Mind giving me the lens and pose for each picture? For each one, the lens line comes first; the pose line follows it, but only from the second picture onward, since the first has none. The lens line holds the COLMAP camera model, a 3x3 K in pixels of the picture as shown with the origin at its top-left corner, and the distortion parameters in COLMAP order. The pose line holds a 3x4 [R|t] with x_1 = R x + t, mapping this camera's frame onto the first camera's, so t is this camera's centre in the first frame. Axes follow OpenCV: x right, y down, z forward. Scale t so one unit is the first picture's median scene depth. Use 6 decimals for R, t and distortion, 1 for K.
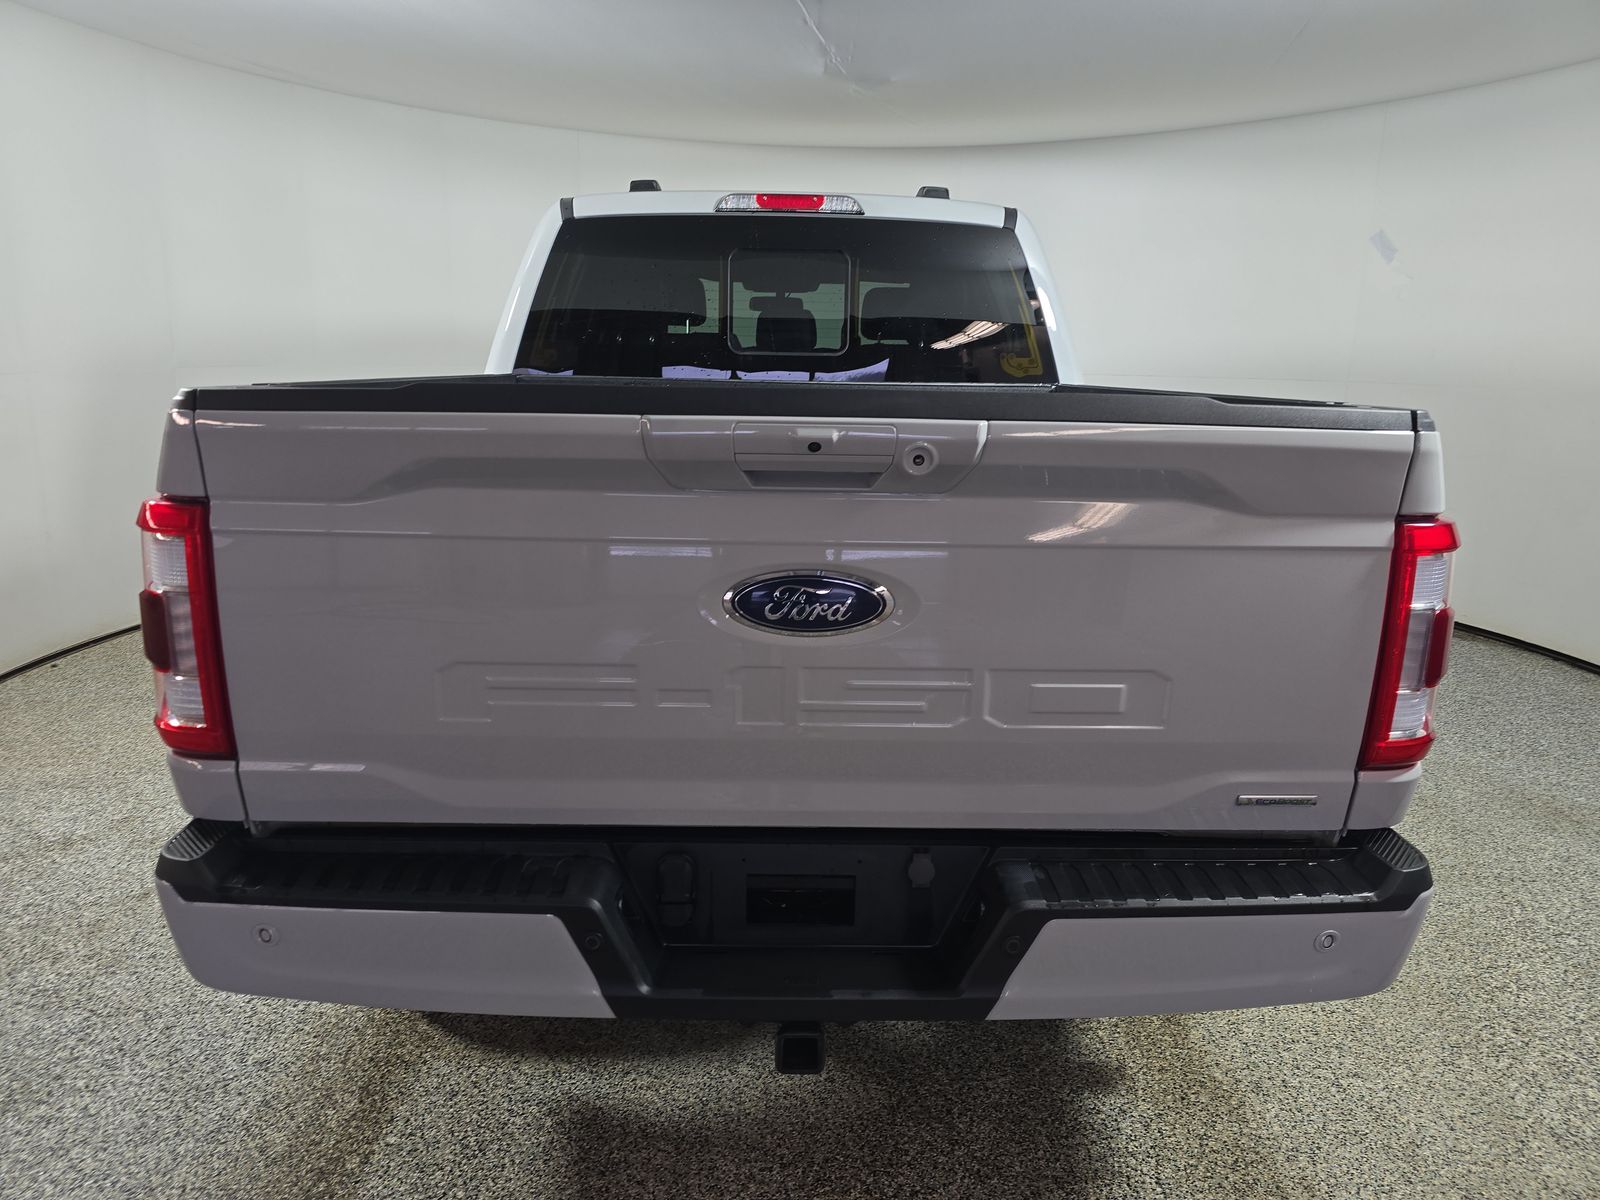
lens RADIAL K [[1086.7, 0, 787.2], [0, 1086.7, 602.3], [0, 0, 1]] dist [0.053065, -0.066374]
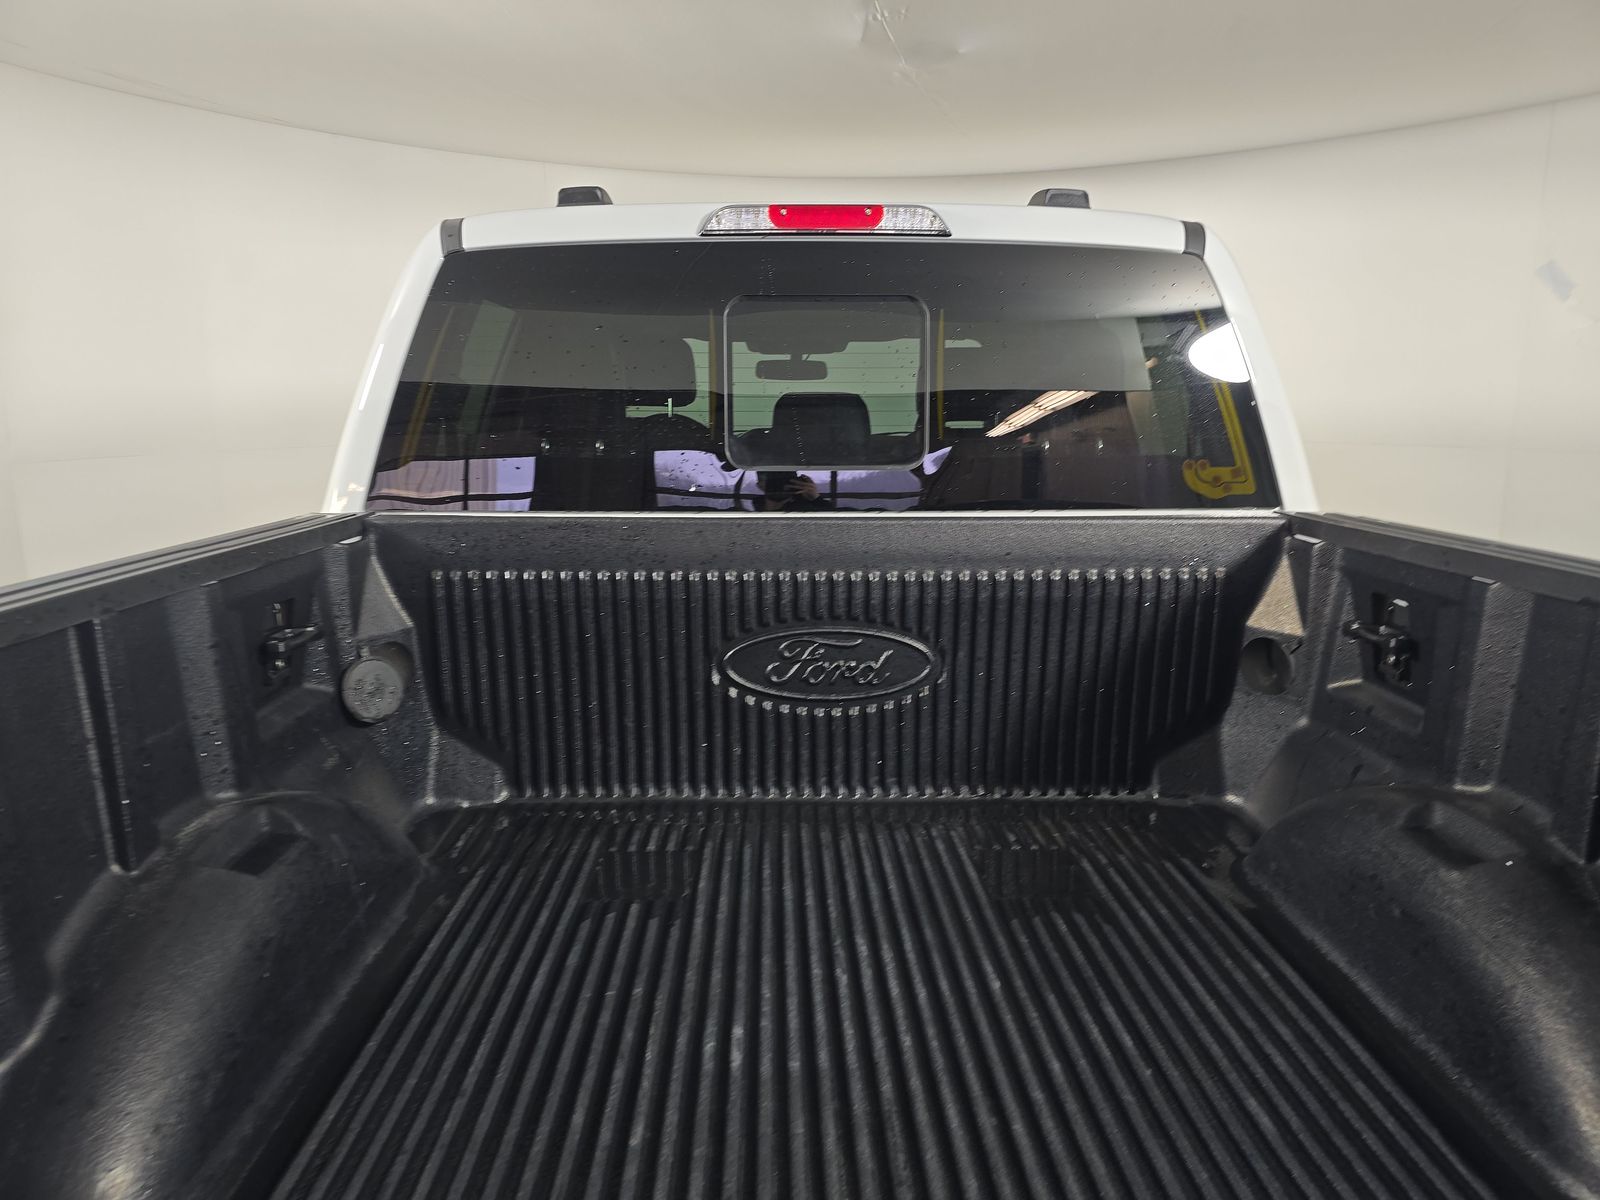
lens RADIAL K [[1091.2, 0, 795.3], [0, 1091.2, 588.5], [0, 0, 1]] dist [0.059427, -0.077586]
pose [[0.999803, -0.019631, 0.003037, -0.019621], [0.019766, 0.998381, -0.053337, -0.132263], [-0.001985, 0.053387, 0.998572, 0.411491]]
